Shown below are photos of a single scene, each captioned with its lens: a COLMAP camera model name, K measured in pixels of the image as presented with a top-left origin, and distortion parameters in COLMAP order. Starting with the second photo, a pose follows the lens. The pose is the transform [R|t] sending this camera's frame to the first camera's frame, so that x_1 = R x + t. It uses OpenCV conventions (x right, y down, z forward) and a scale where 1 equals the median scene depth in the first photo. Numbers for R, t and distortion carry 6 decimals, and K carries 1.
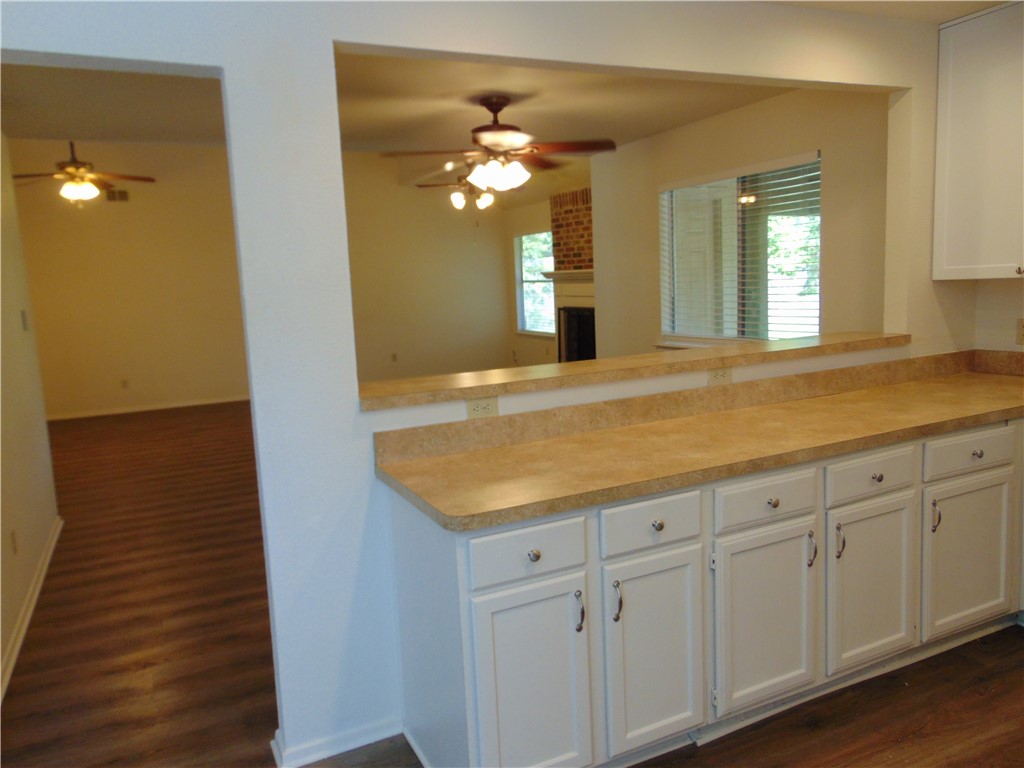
lens RADIAL K [[761.4, 0, 512.0], [0, 761.4, 384.0], [0, 0, 1]] dist [0.001533, 0.001012]
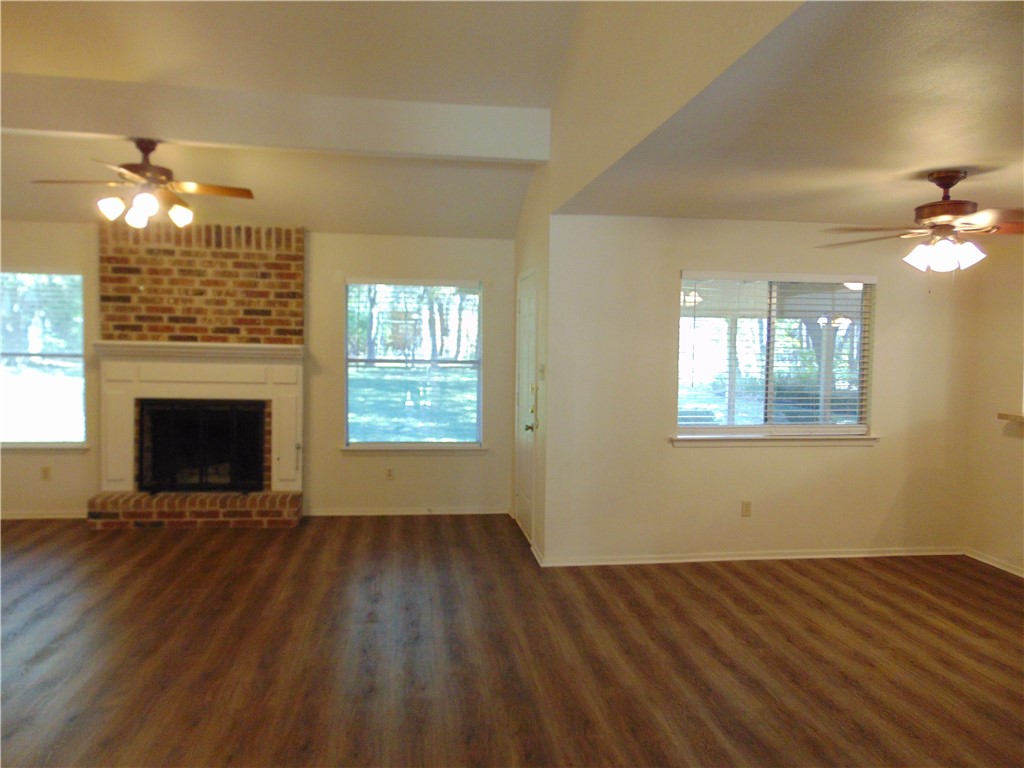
lens RADIAL K [[761.4, 0, 512.0], [0, 761.4, 384.0], [0, 0, 1]] dist [0.001533, 0.001012]
pose [[0.304839, -0.001942, 0.952402, -0.452810], [0.101145, 0.994409, -0.030346, -0.065050], [-0.947018, 0.105581, 0.303331, 0.534848]]
